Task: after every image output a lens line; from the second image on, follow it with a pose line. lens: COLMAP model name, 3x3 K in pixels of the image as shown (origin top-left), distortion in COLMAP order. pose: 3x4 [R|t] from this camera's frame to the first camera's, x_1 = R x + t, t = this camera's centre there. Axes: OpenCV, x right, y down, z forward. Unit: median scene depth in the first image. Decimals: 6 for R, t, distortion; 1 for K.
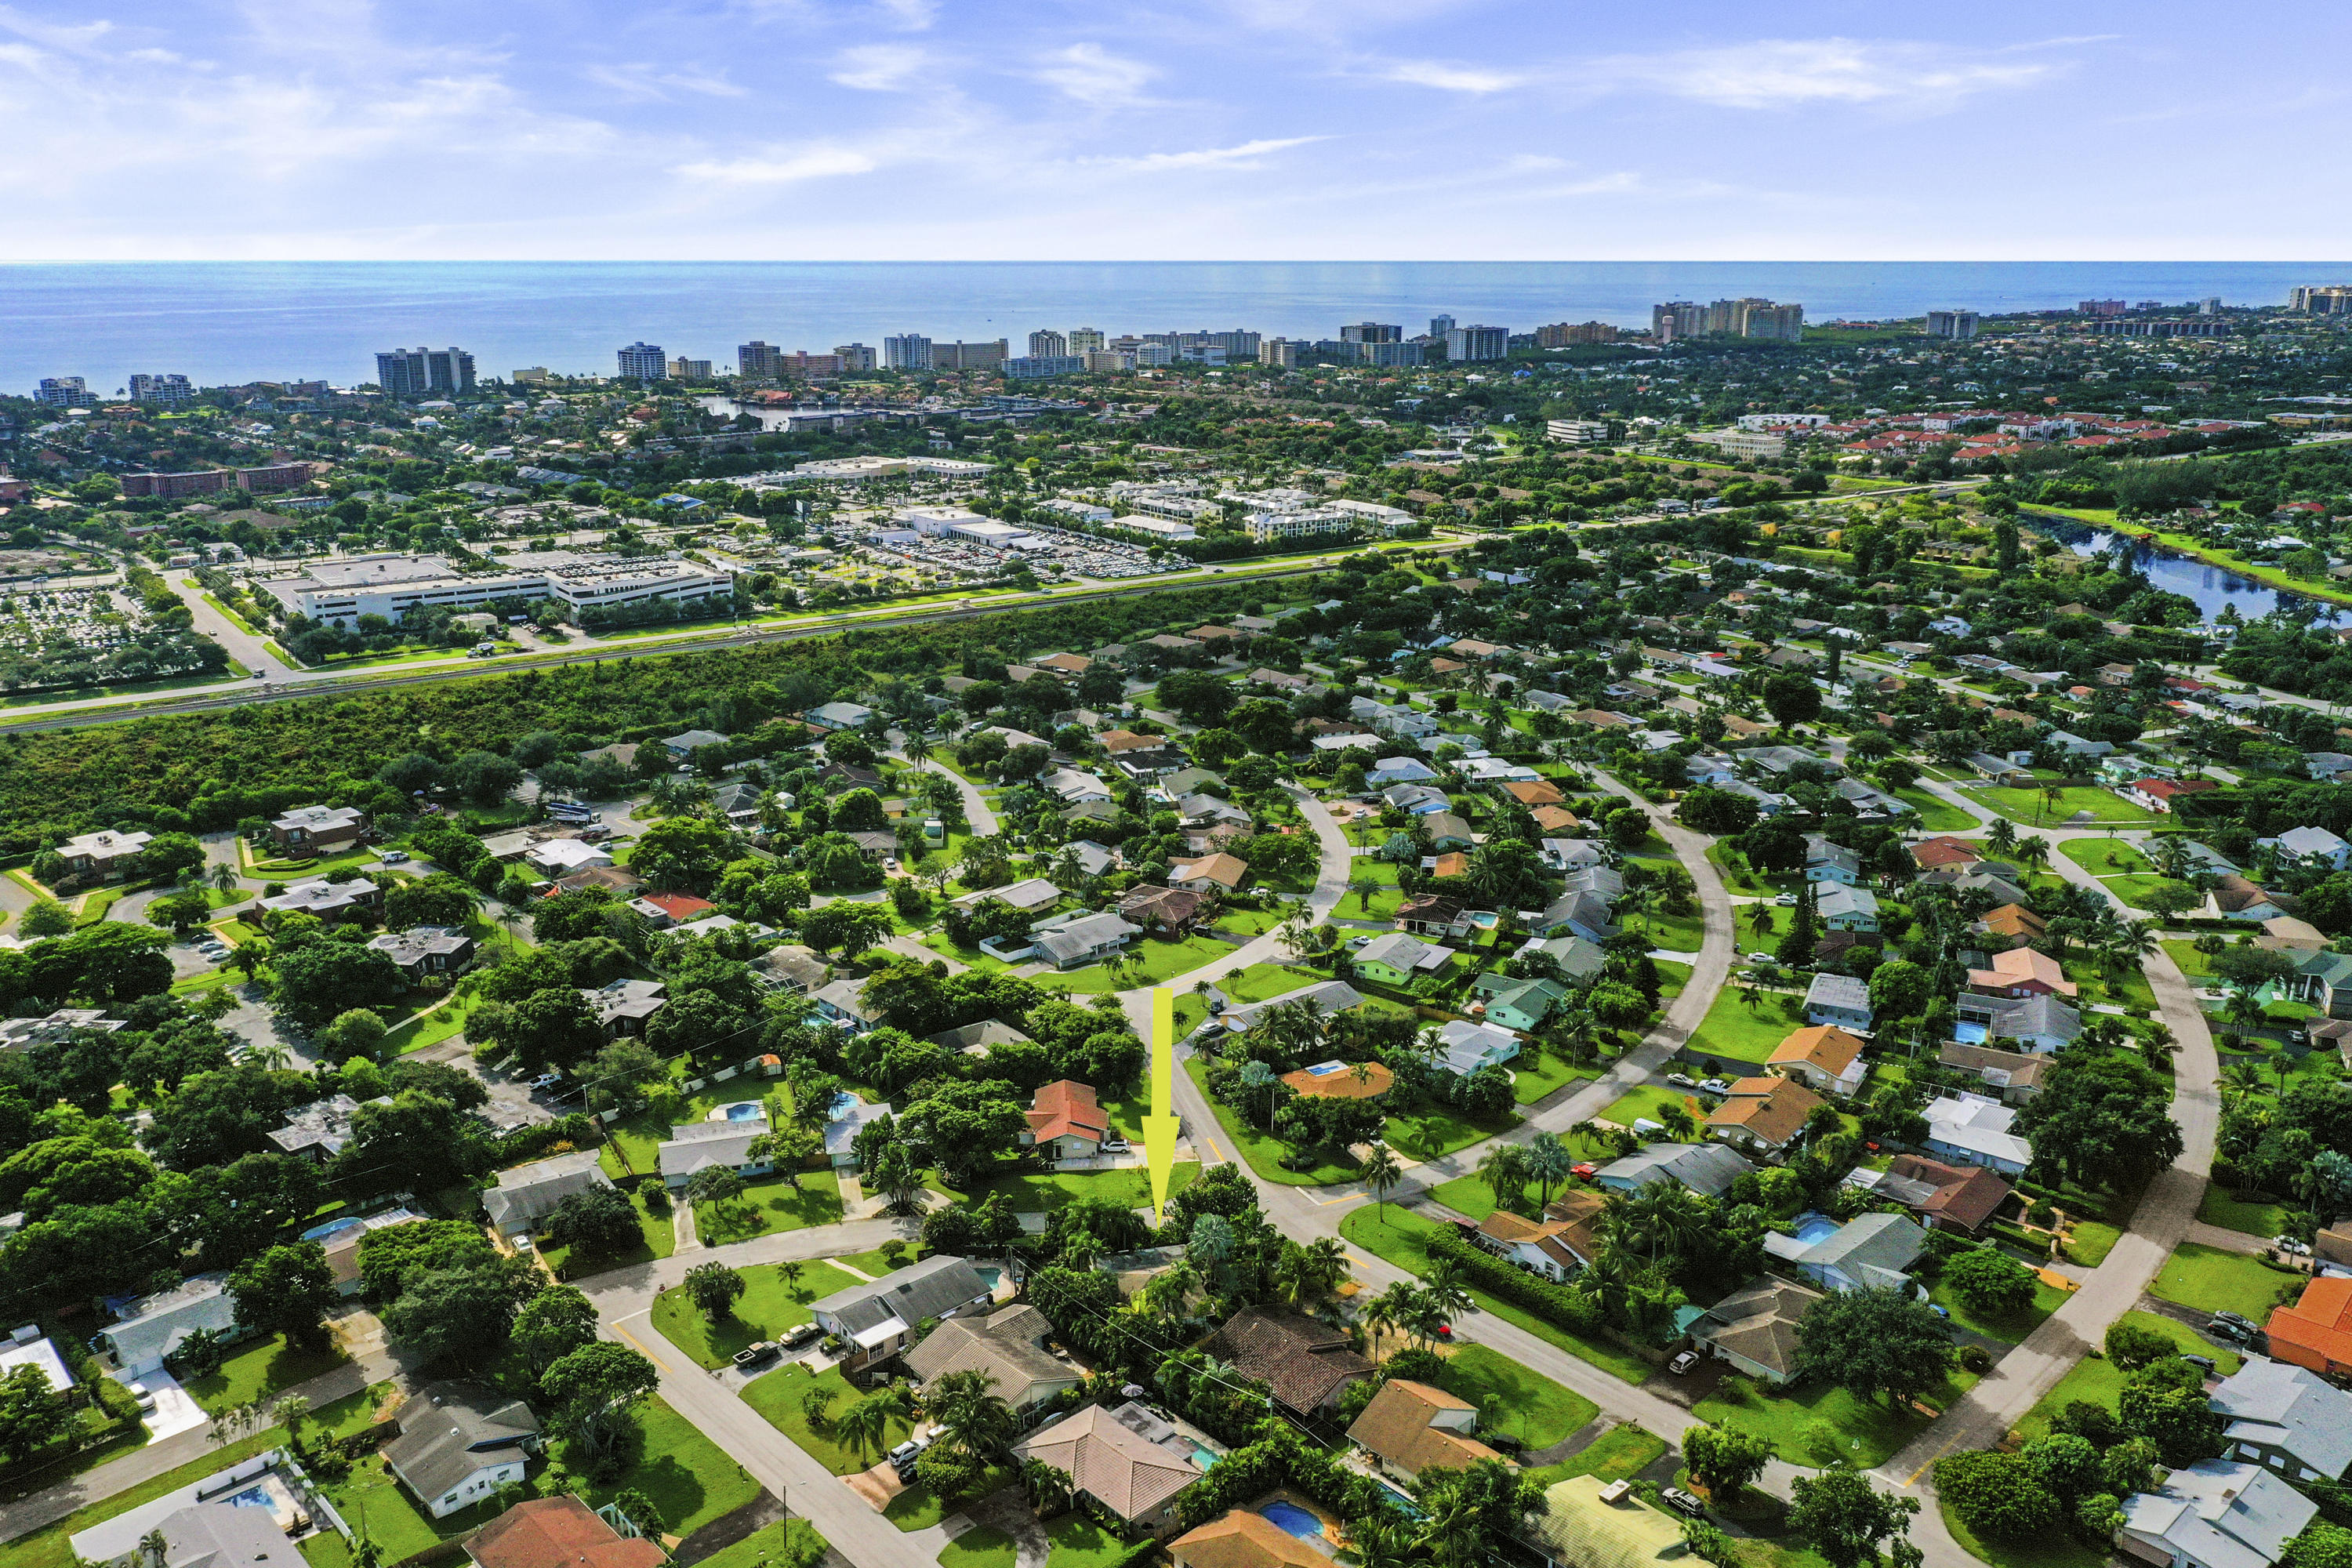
lens RADIAL K [[1856.2, 0, 1180.0], [0, 1856.2, 789.3], [0, 0, 1]] dist [0.013735, -0.001461]
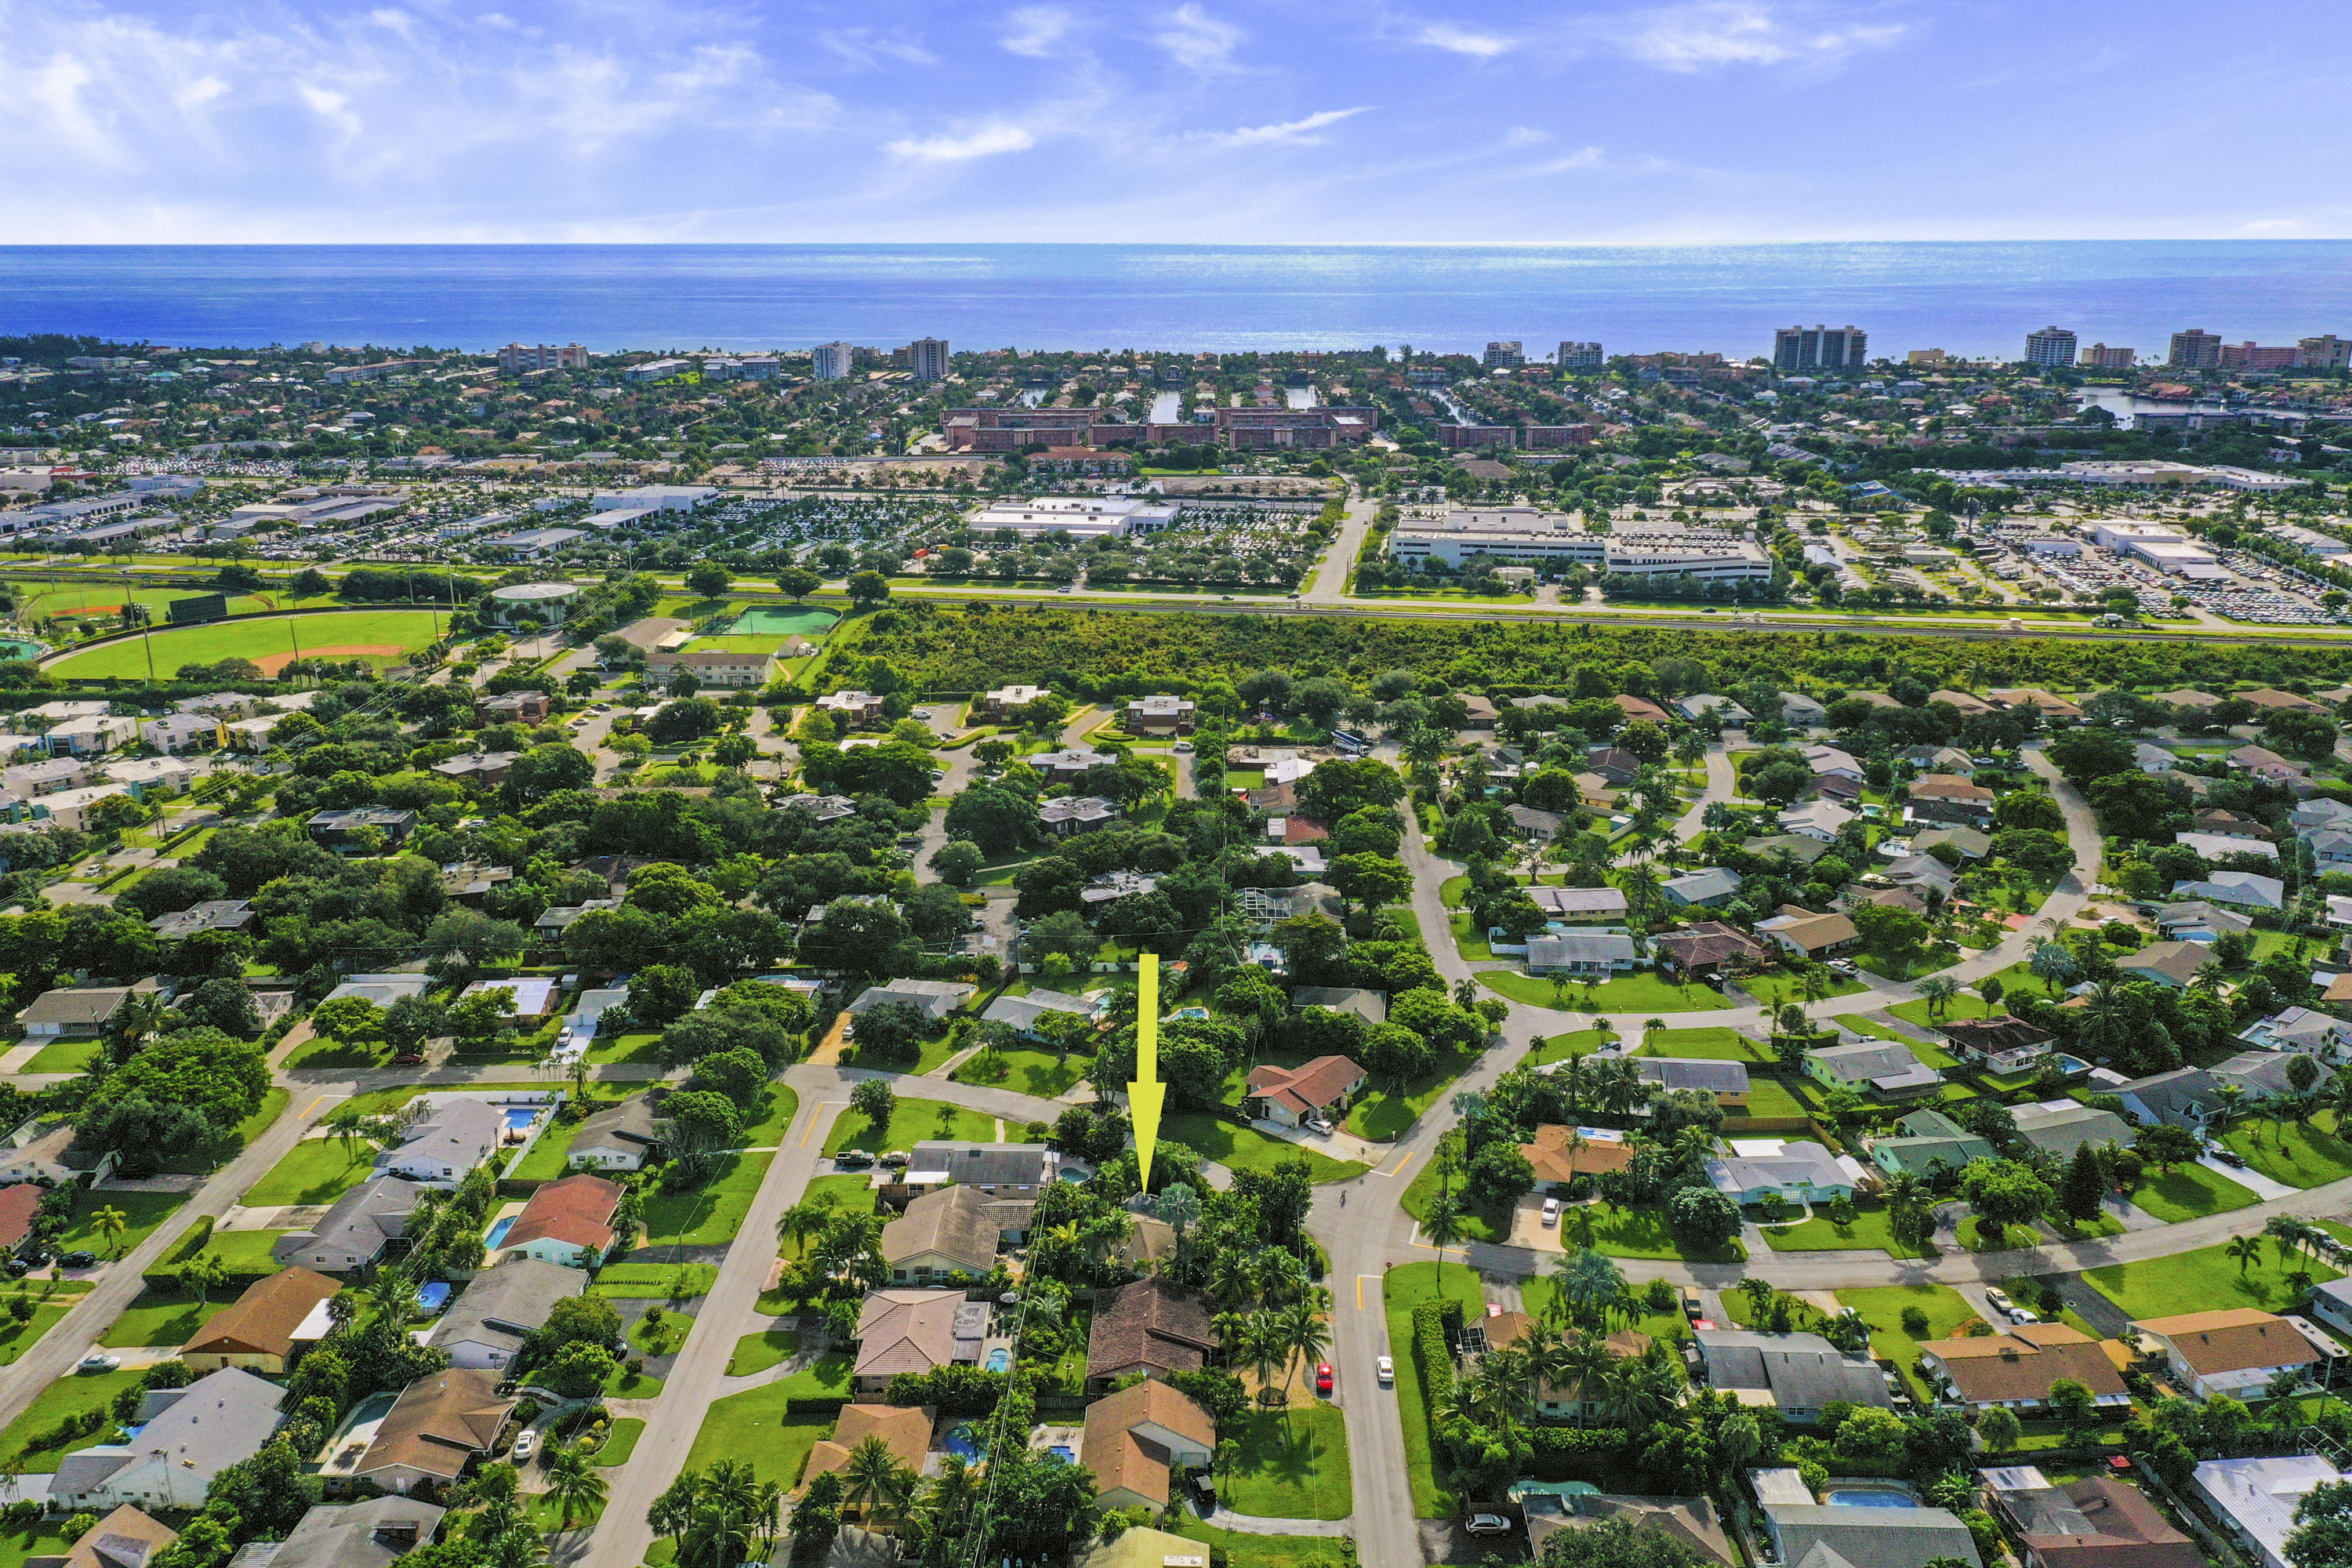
lens RADIAL K [[1856.2, 0, 1190.4], [0, 1856.2, 774.2], [0, 0, 1]] dist [0.013735, -0.001461]
pose [[0.705407, 0.196371, -0.681058, 0.233705], [-0.195343, 0.977506, 0.079519, -0.025646], [0.681353, 0.076946, 0.727899, 0.102057]]
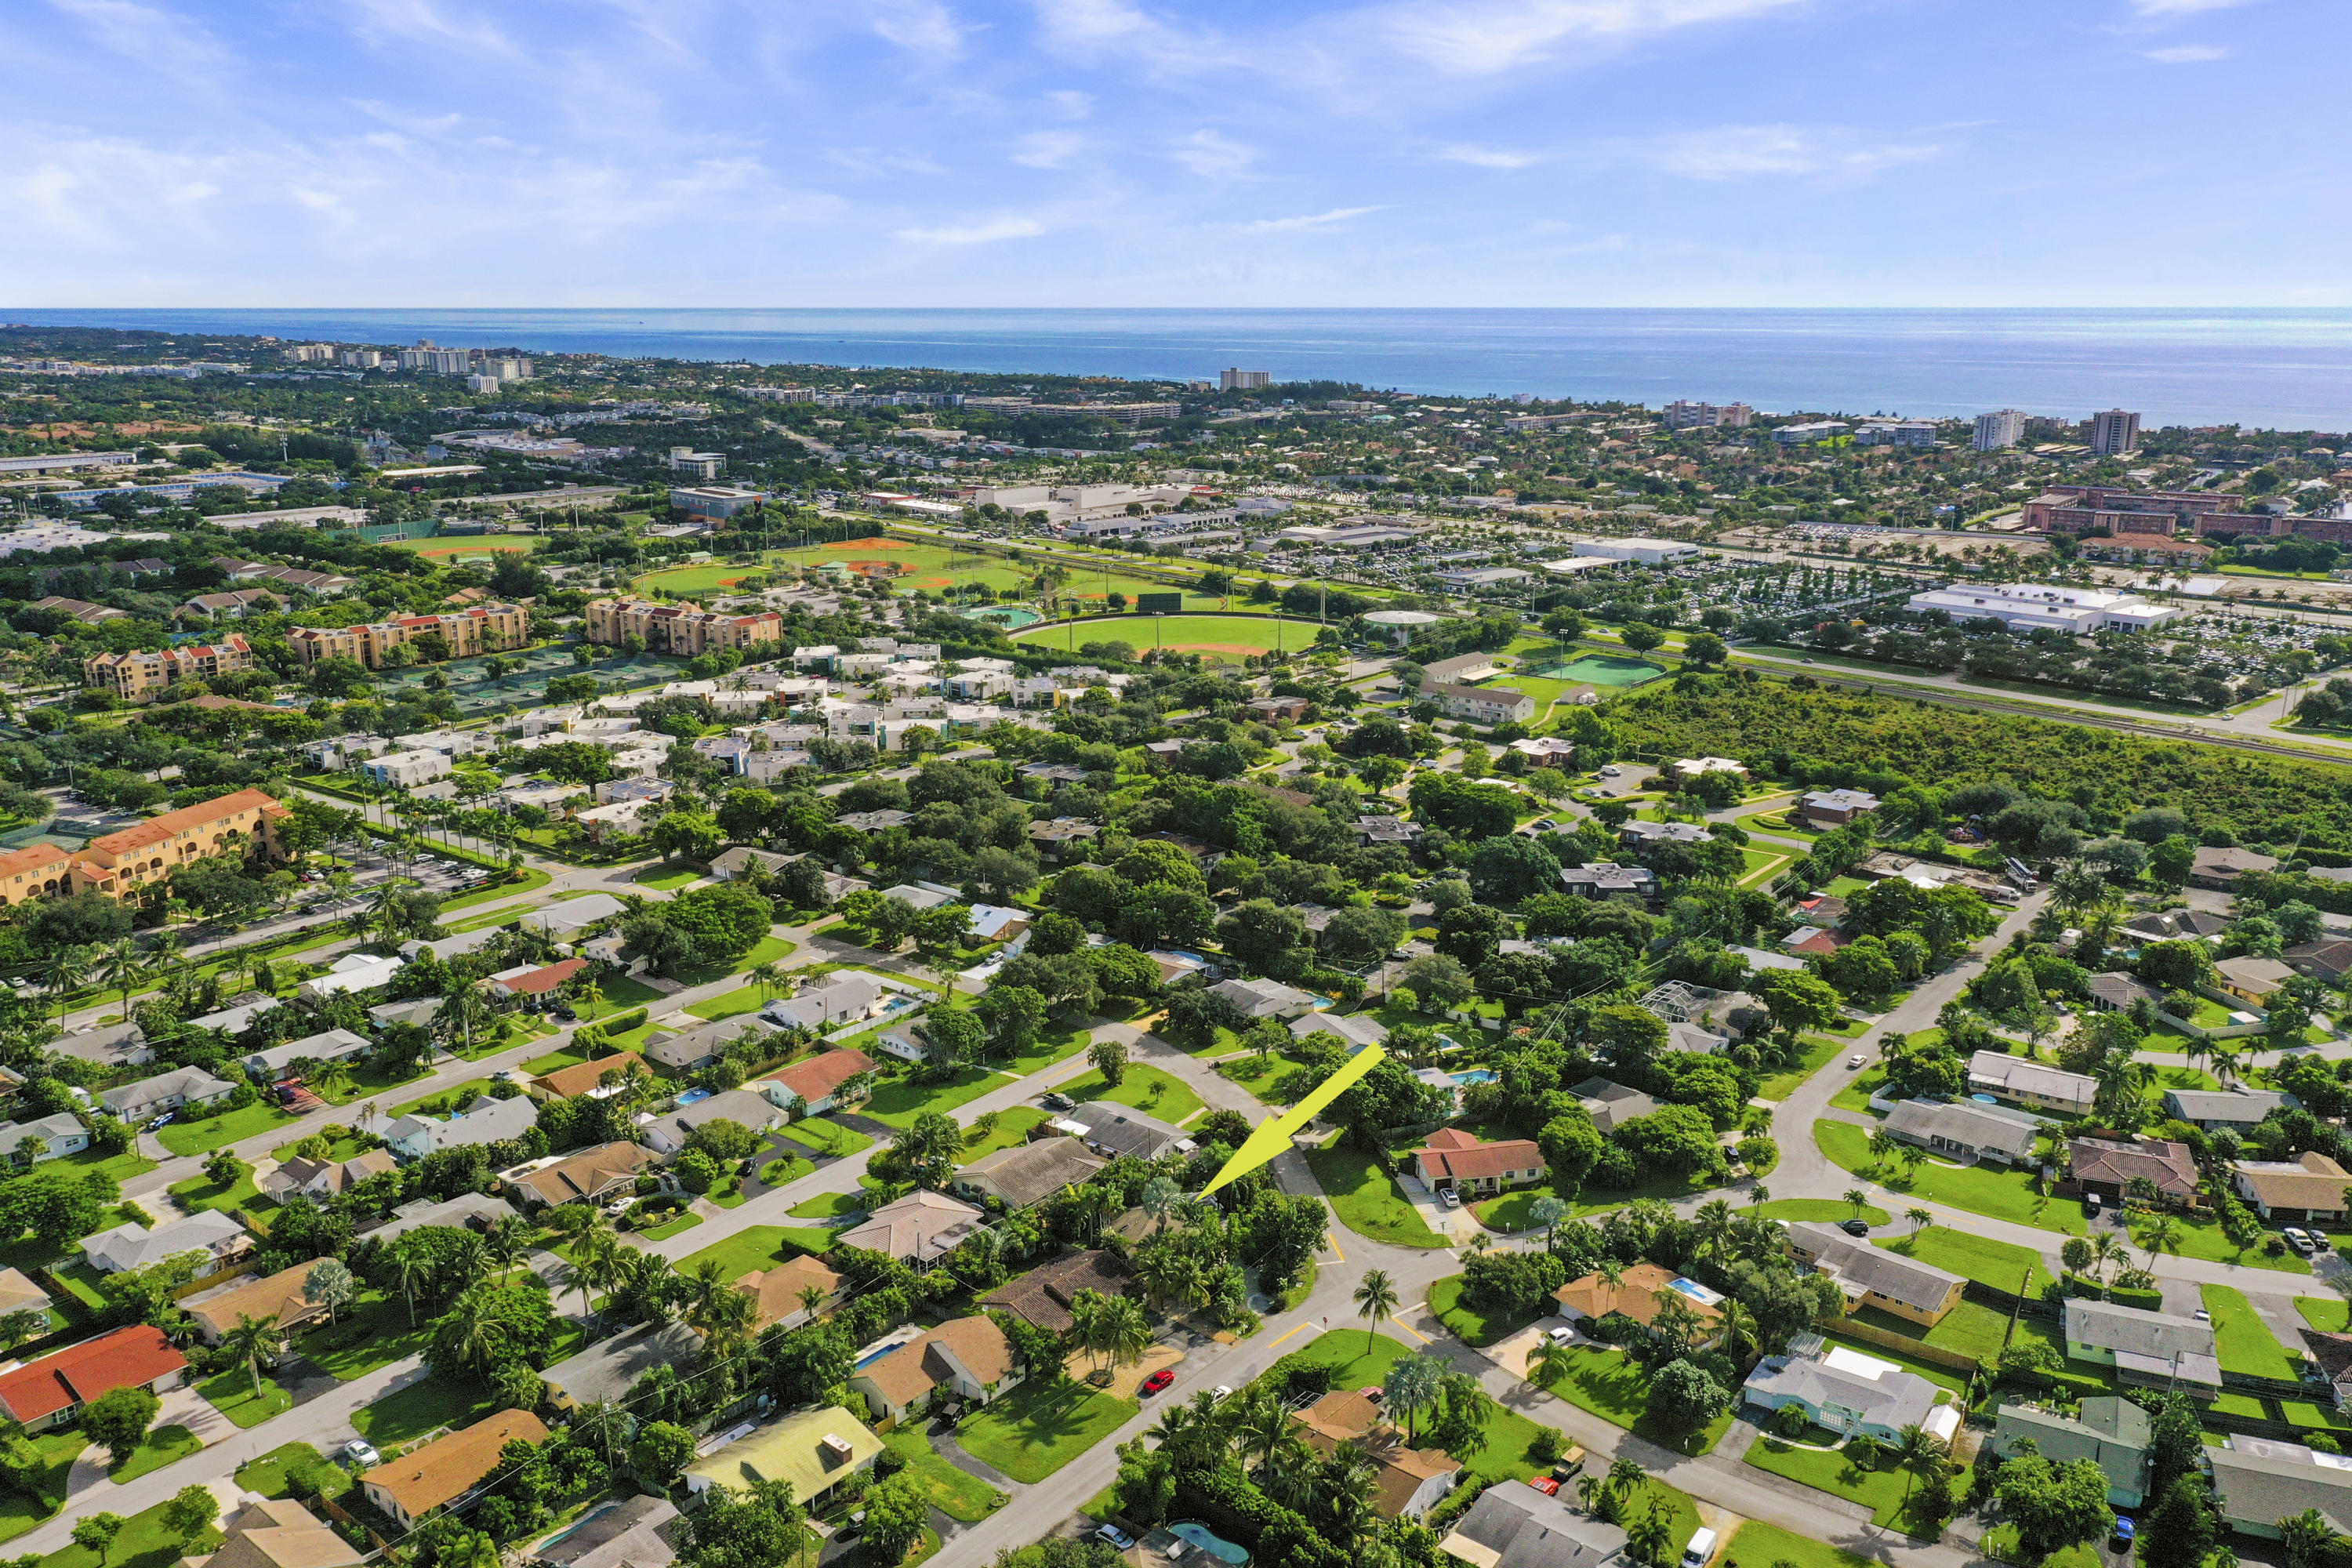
lens RADIAL K [[1856.2, 0, 1163.4], [0, 1856.2, 772.5], [0, 0, 1]] dist [0.013735, -0.001461]
pose [[0.126481, 0.246410, -0.960877, 0.334942], [-0.278574, 0.938499, 0.204002, -0.069031], [0.952050, 0.241873, 0.187345, 0.256890]]
